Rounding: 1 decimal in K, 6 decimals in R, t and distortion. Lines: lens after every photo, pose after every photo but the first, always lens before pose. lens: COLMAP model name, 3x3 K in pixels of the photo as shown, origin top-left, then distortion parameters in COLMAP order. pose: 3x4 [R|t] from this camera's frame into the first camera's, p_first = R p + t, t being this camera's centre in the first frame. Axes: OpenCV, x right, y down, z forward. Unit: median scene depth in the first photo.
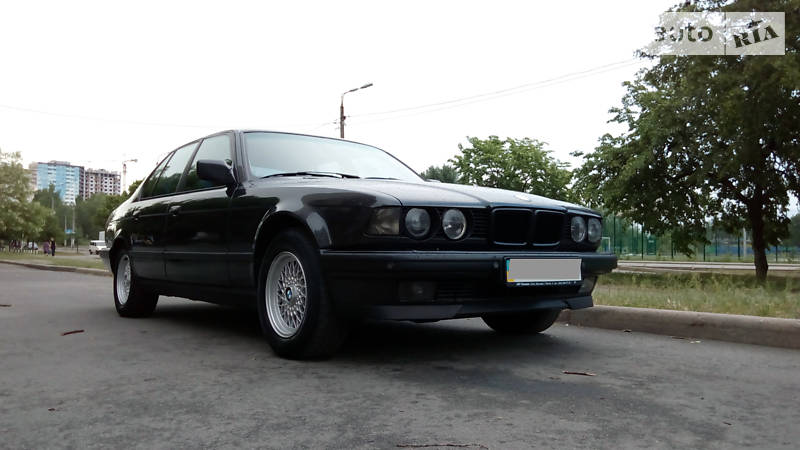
lens RADIAL K [[648.4, 0, 400.0], [0, 648.4, 225.0], [0, 0, 1]] dist [0.087249, -0.122915]
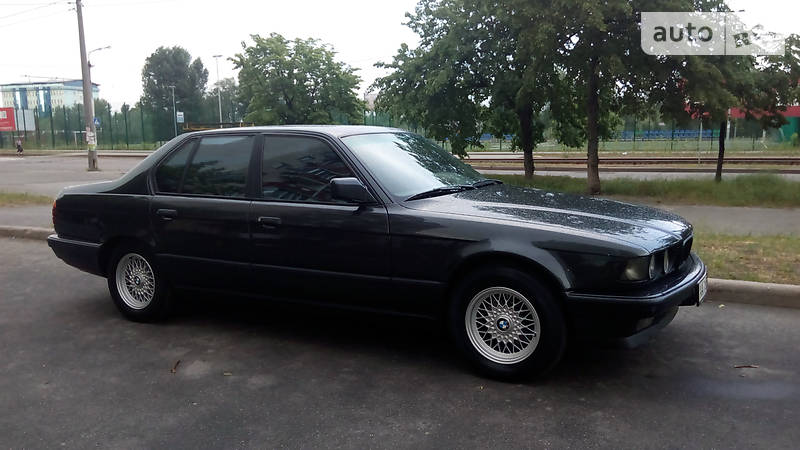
lens RADIAL K [[648.4, 0, 400.0], [0, 648.4, 225.0], [0, 0, 1]] dist [0.087249, -0.122915]
pose [[0.916010, -0.077818, 0.393536, -0.724662], [0.007005, 0.983958, 0.178263, -0.246973], [-0.401095, -0.160534, 0.901860, 0.107030]]
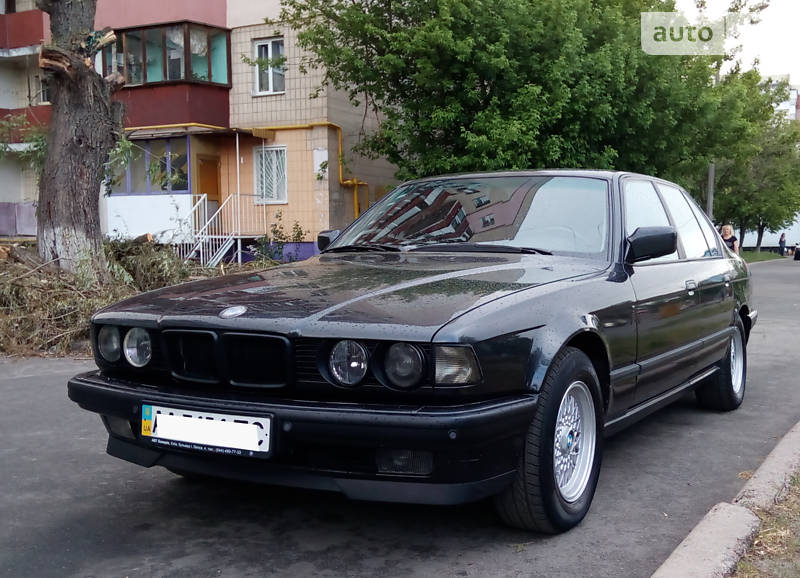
lens RADIAL K [[887.6, 0, 436.5], [0, 887.6, 287.4], [0, 0, 1]] dist [0.057815, -0.010116]
pose [[0.409849, 0.033414, -0.911541, 1.040378], [0.043060, 0.997506, 0.055926, -0.101629], [0.911137, -0.062172, 0.407388, 0.781439]]
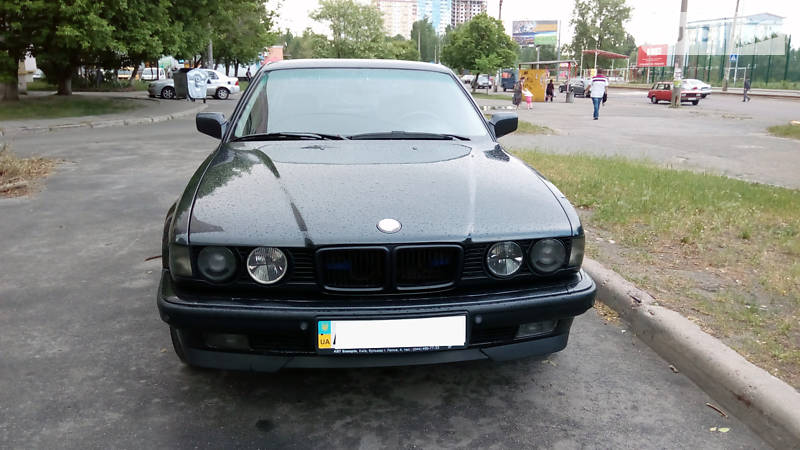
lens RADIAL K [[648.4, 0, 400.0], [0, 648.4, 225.0], [0, 0, 1]] dist [0.087249, -0.122915]
pose [[0.860819, 0.111353, -0.496579, 0.534002], [0.021643, 0.966875, 0.254330, -0.215737], [0.508450, -0.229680, 0.829895, 0.380153]]
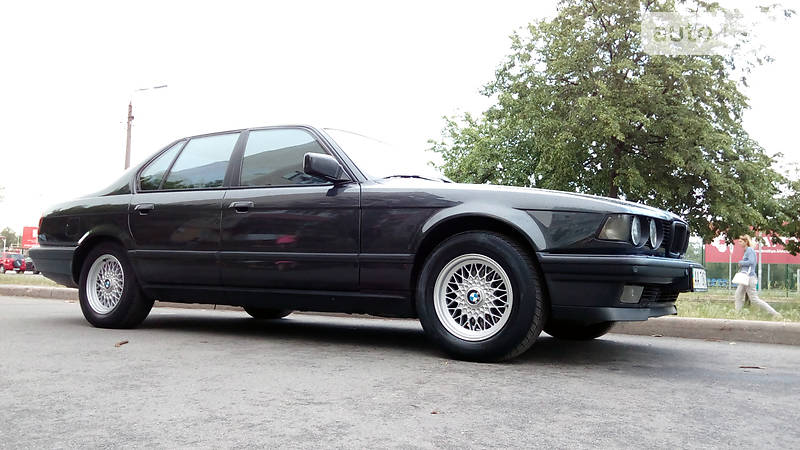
lens RADIAL K [[648.4, 0, 400.0], [0, 648.4, 225.0], [0, 0, 1]] dist [0.087249, -0.122915]
pose [[0.932987, 0.052061, 0.356124, -0.616788], [-0.041636, 0.998452, -0.036884, 0.036528], [-0.357493, 0.019585, 0.933711, 0.107427]]
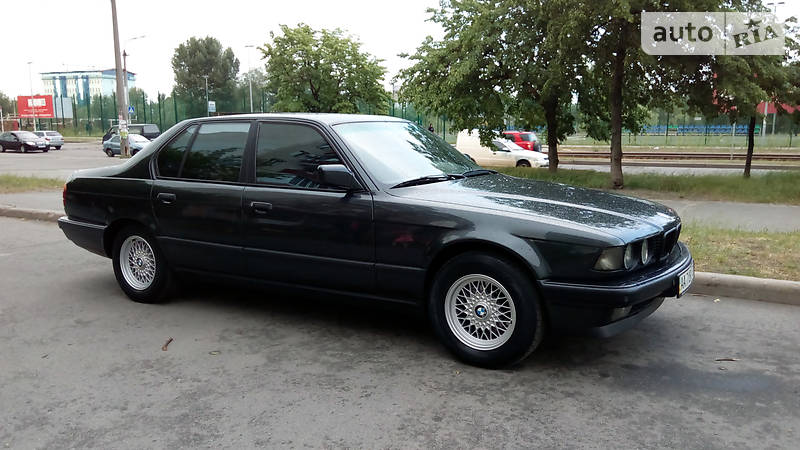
lens RADIAL K [[648.4, 0, 400.0], [0, 648.4, 225.0], [0, 0, 1]] dist [0.087249, -0.122915]
pose [[0.934196, -0.065122, 0.350766, -0.658484], [-0.003000, 0.981730, 0.190253, -0.241220], [-0.356748, -0.178786, 0.916933, 0.058288]]
